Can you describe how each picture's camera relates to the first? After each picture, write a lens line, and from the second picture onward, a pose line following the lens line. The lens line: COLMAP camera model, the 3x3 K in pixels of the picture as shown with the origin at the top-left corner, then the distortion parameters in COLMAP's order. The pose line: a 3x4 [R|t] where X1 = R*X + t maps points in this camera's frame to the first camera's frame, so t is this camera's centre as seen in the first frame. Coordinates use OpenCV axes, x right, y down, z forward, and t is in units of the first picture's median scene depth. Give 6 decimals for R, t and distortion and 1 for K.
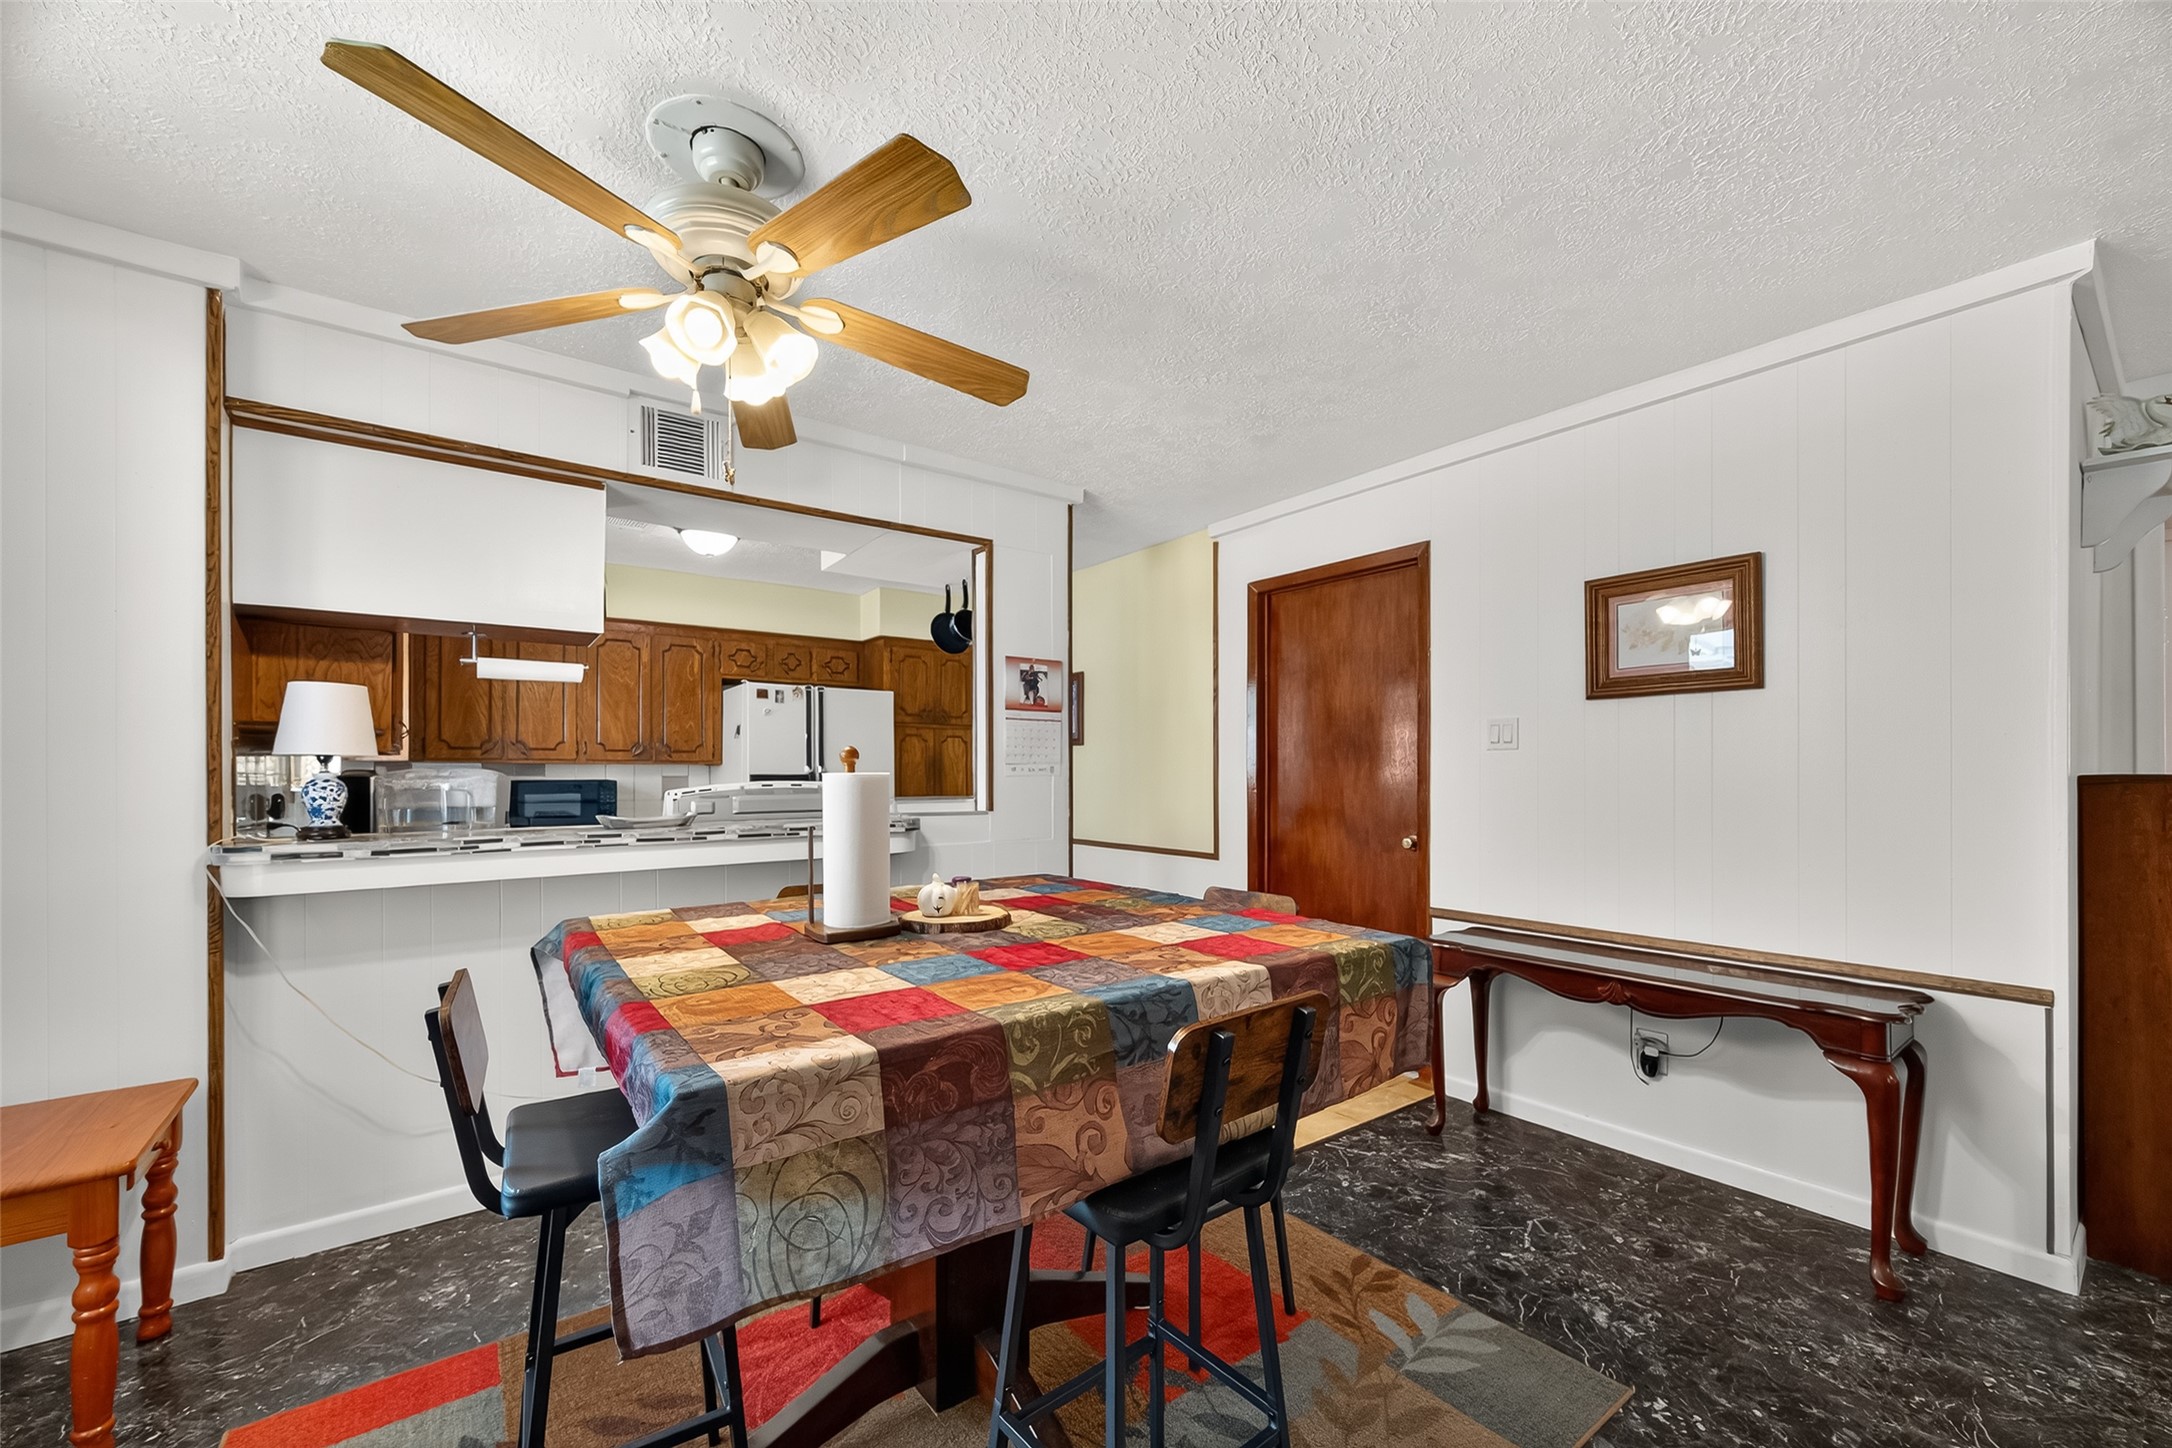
lens RADIAL K [[848.6, 0, 1093.4], [0, 848.6, 779.9], [0, 0, 1]] dist [0.012308, 0.000033]
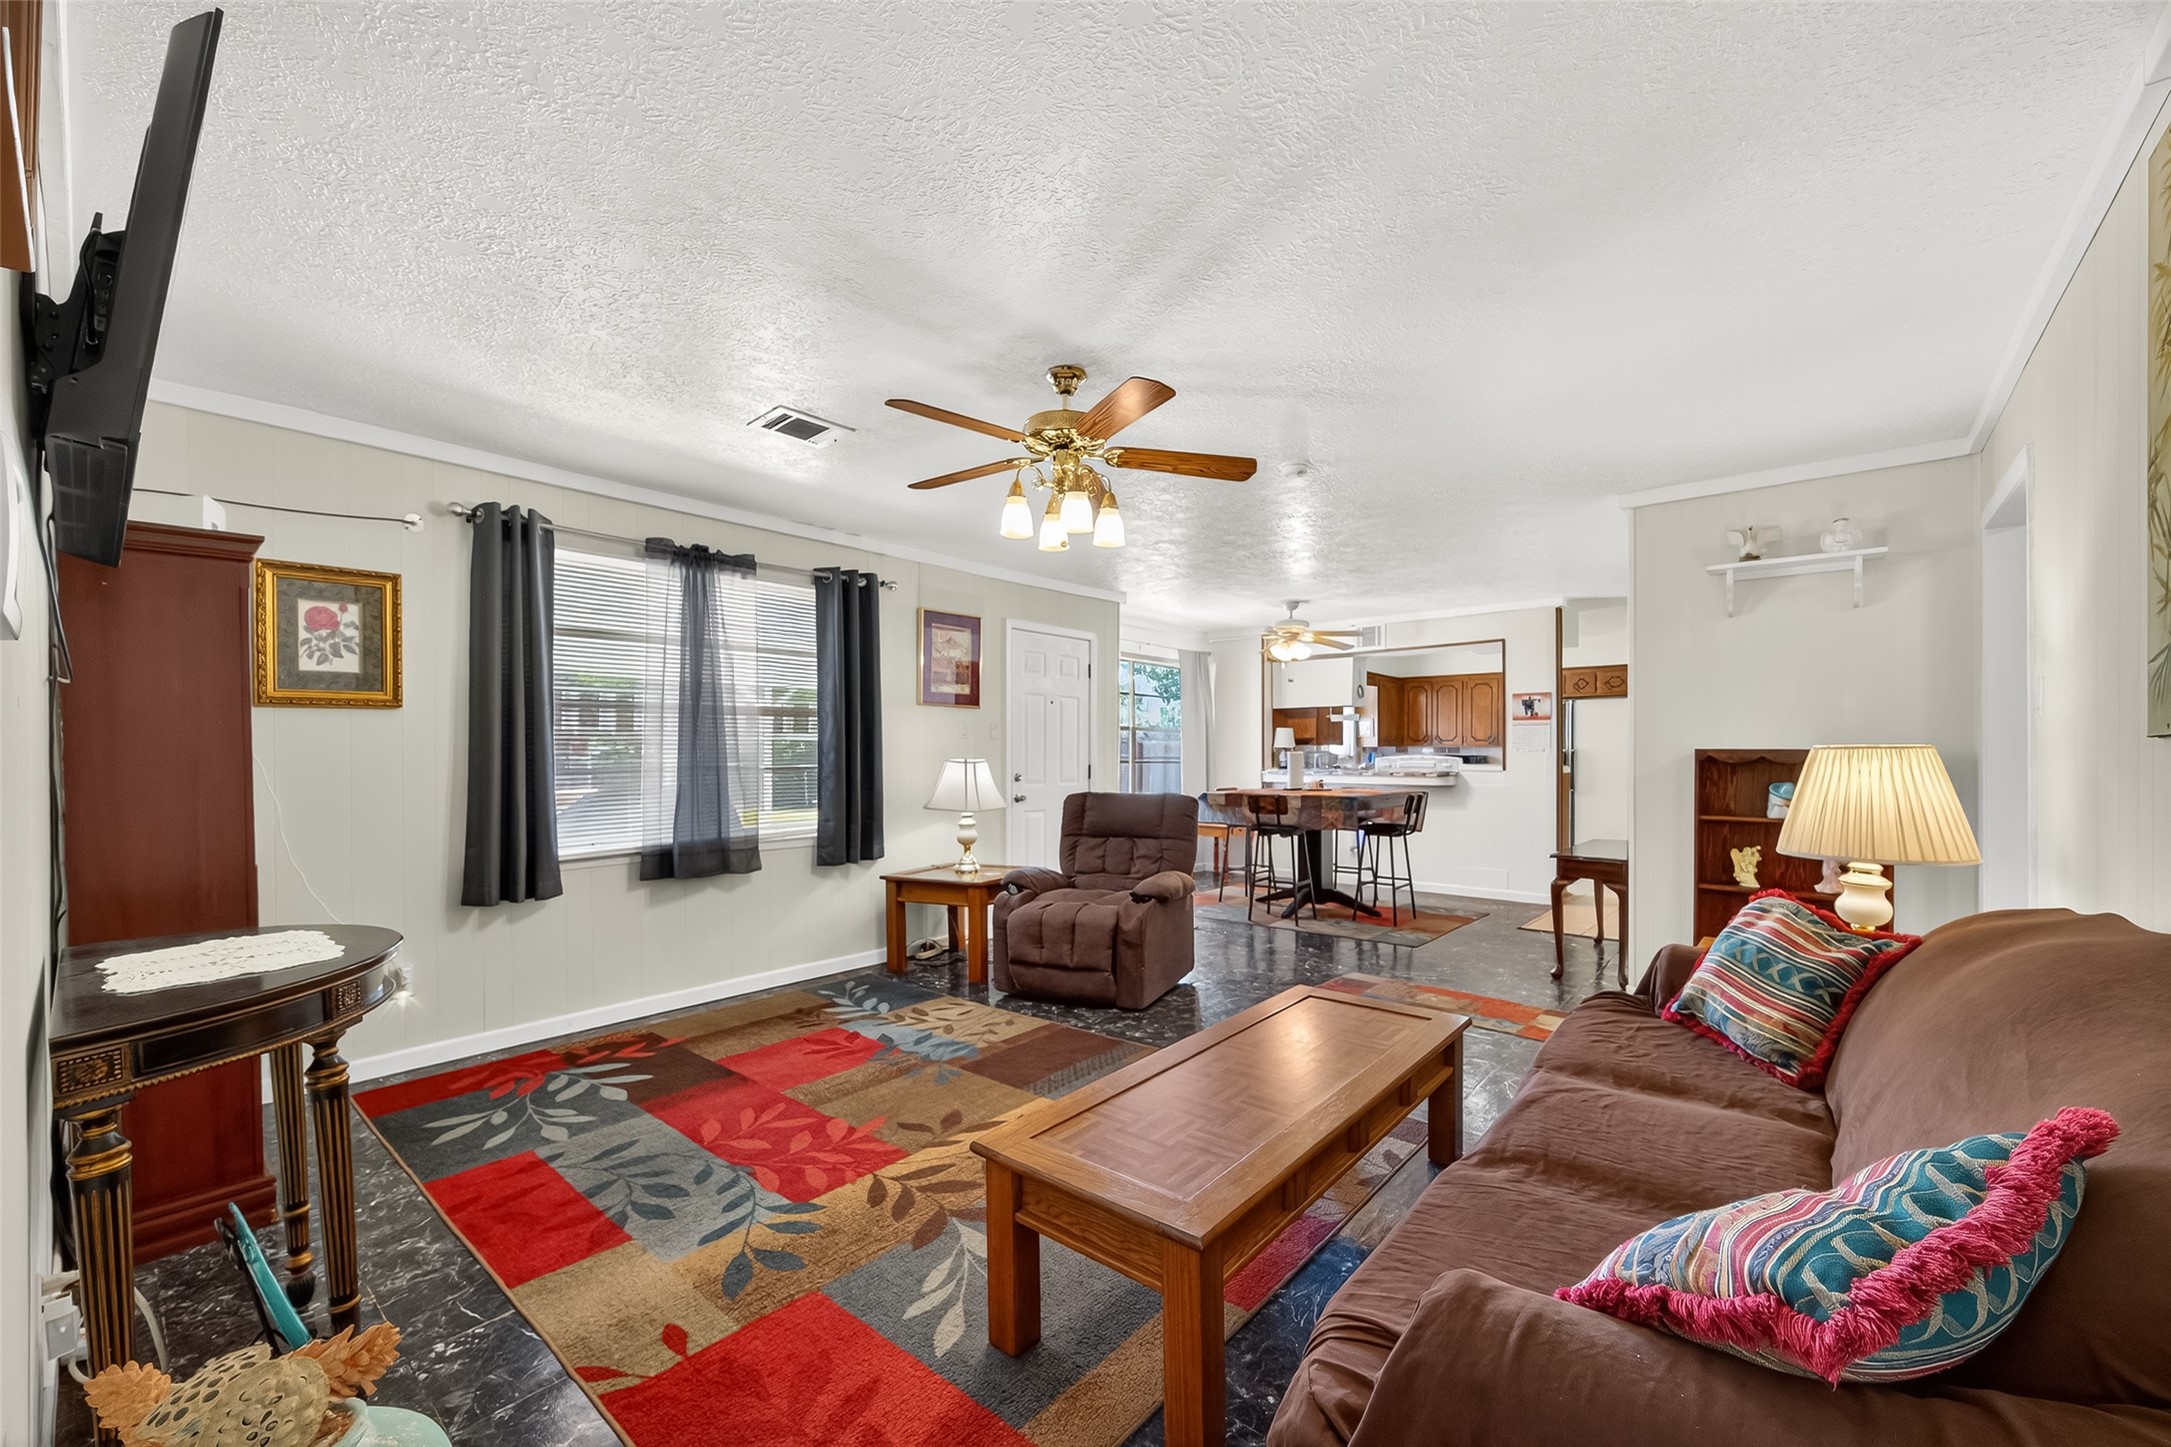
lens RADIAL K [[874.2, 0, 1089.7], [0, 874.2, 750.1], [0, 0, 1]] dist [0.012655, -0.000045]
pose [[0.209517, -0.000918, -0.977805, 1.663589], [-0.011228, 0.999931, -0.003345, 0.005374], [0.977741, 0.011680, 0.209492, -0.400474]]
